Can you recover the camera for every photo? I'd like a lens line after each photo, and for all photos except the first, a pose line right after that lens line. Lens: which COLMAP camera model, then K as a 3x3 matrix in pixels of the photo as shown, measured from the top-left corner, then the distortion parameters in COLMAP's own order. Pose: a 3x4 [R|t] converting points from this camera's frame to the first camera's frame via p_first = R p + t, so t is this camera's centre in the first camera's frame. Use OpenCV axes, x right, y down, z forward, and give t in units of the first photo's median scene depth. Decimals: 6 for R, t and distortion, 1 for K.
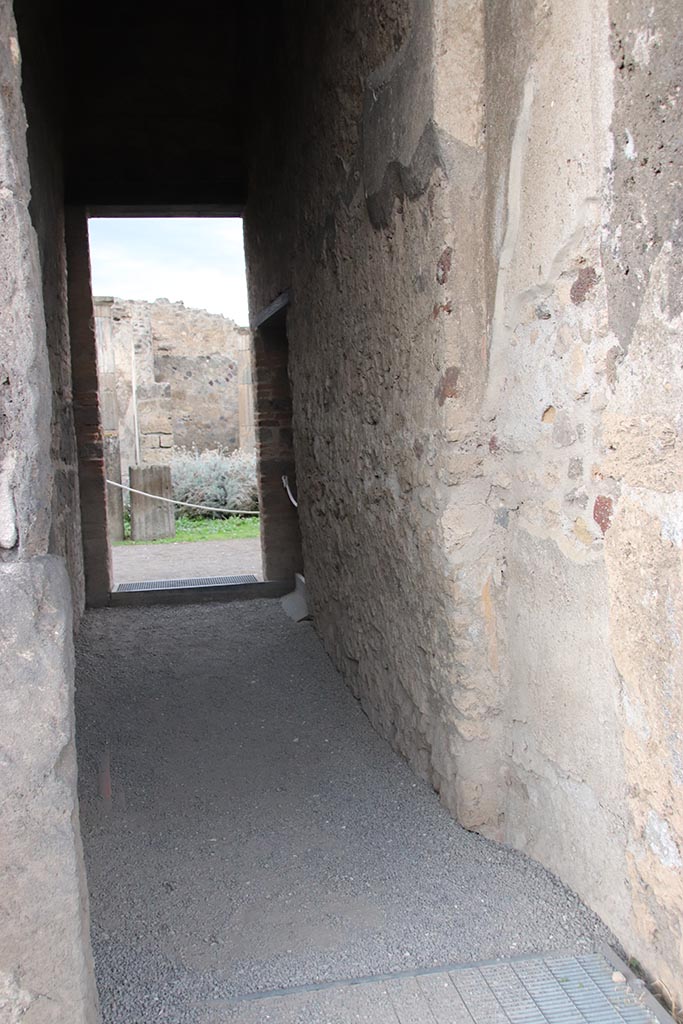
lens RADIAL K [[1015.6, 0, 341.8], [0, 1015.6, 513.5], [0, 0, 1]] dist [-0.006199, 0.000000]
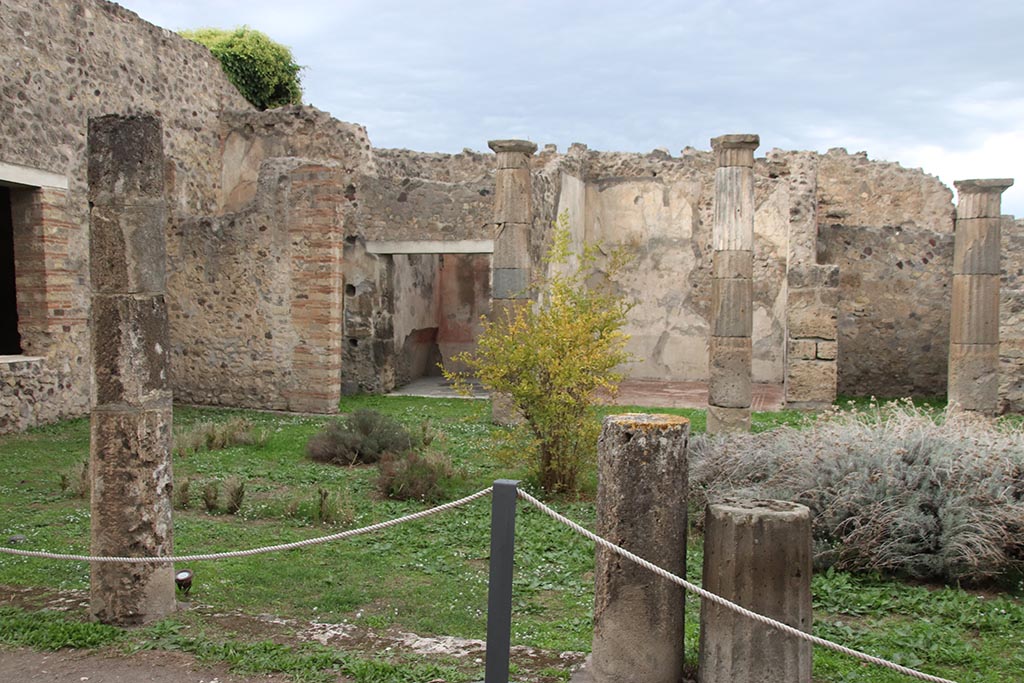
lens RADIAL K [[1015.6, 0, 507.4], [0, 1015.6, 341.4], [0, 0, 1]] dist [-0.006199, 0.000000]
pose [[0.884664, 0.066140, -0.461513, -0.042421], [-0.083622, 0.996344, -0.017506, -0.041464], [0.458668, 0.054079, 0.886961, 0.261471]]
